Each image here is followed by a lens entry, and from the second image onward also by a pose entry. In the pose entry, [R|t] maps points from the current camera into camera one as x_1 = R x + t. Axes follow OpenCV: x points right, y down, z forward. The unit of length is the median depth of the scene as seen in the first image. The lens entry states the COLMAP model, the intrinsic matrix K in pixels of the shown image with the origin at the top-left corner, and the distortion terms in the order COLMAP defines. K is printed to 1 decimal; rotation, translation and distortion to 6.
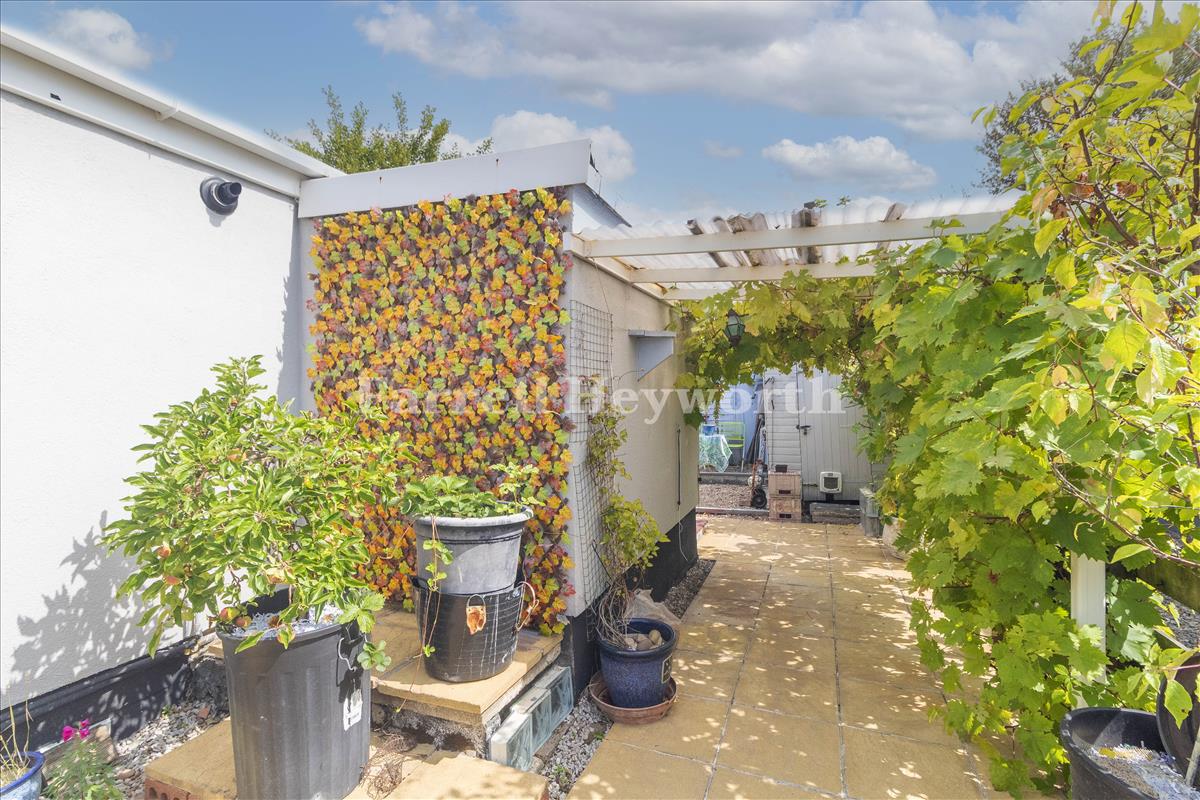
lens RADIAL K [[569.0, 0, 600.0], [0, 569.0, 400.0], [0, 0, 1]] dist [-0.000245, 0.000712]
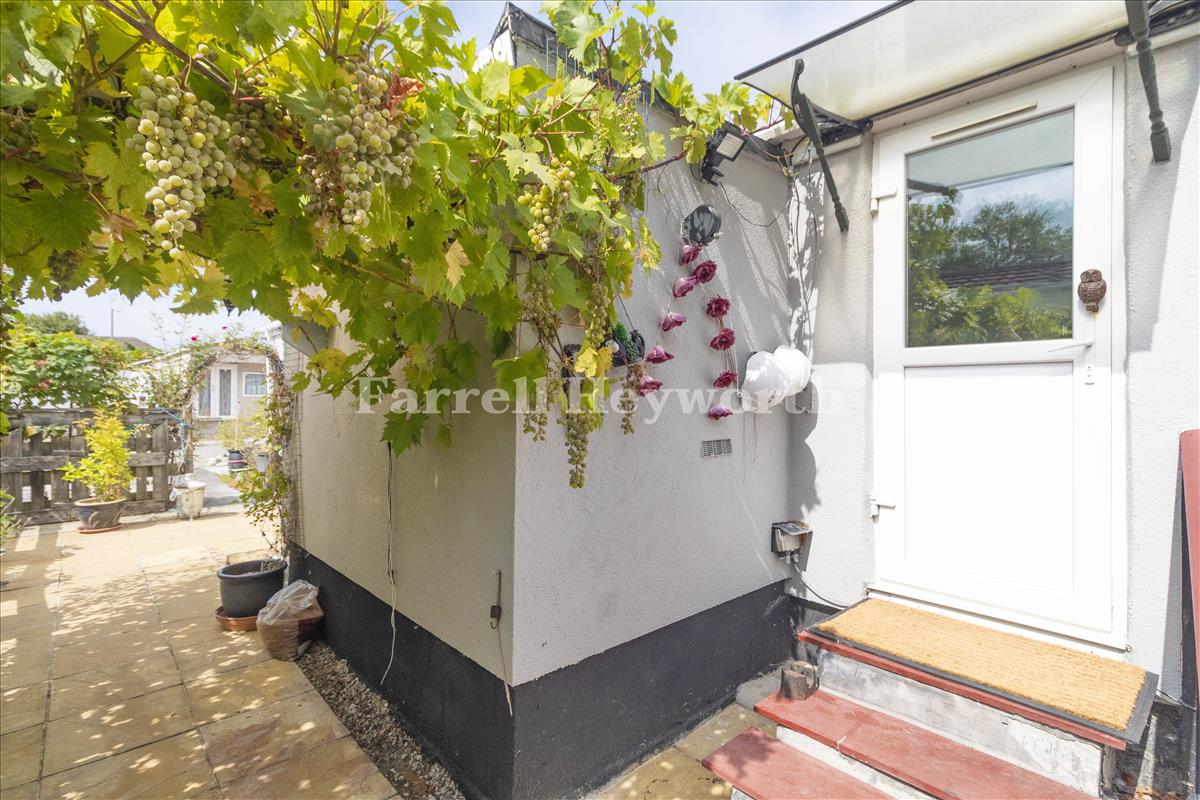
lens RADIAL K [[552.8, 0, 600.0], [0, 552.8, 400.0], [0, 0, 1]] dist [0.005568, 0.000332]
pose [[-0.434451, -0.003940, -0.900687, 0.703029], [-0.012781, 0.999917, 0.001791, 0.001789], [0.900605, 0.012289, -0.434465, 1.825344]]
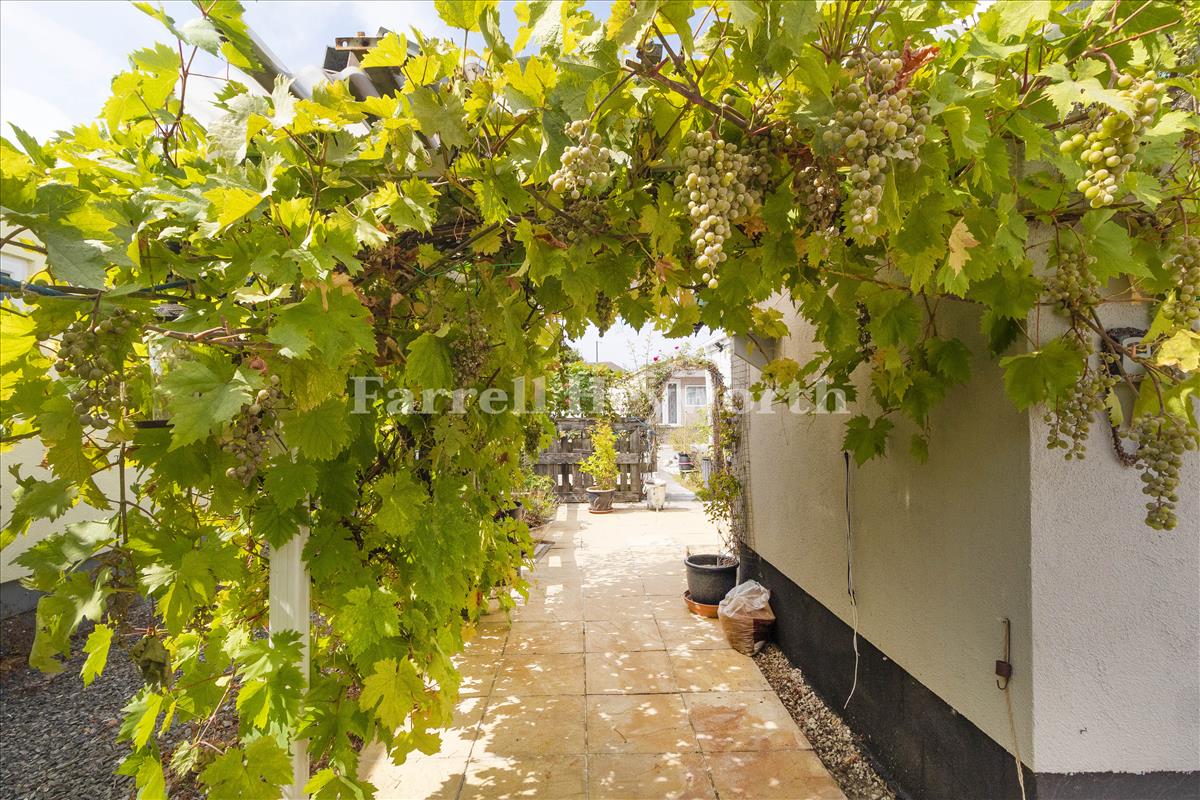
lens RADIAL K [[569.0, 0, 600.0], [0, 569.0, 400.0], [0, 0, 1]] dist [-0.000245, 0.000712]
pose [[-0.919357, 0.003087, -0.393413, 0.725897], [0.007492, 0.999925, -0.009660, 0.001017], [0.393353, -0.011829, -0.919311, 1.793470]]
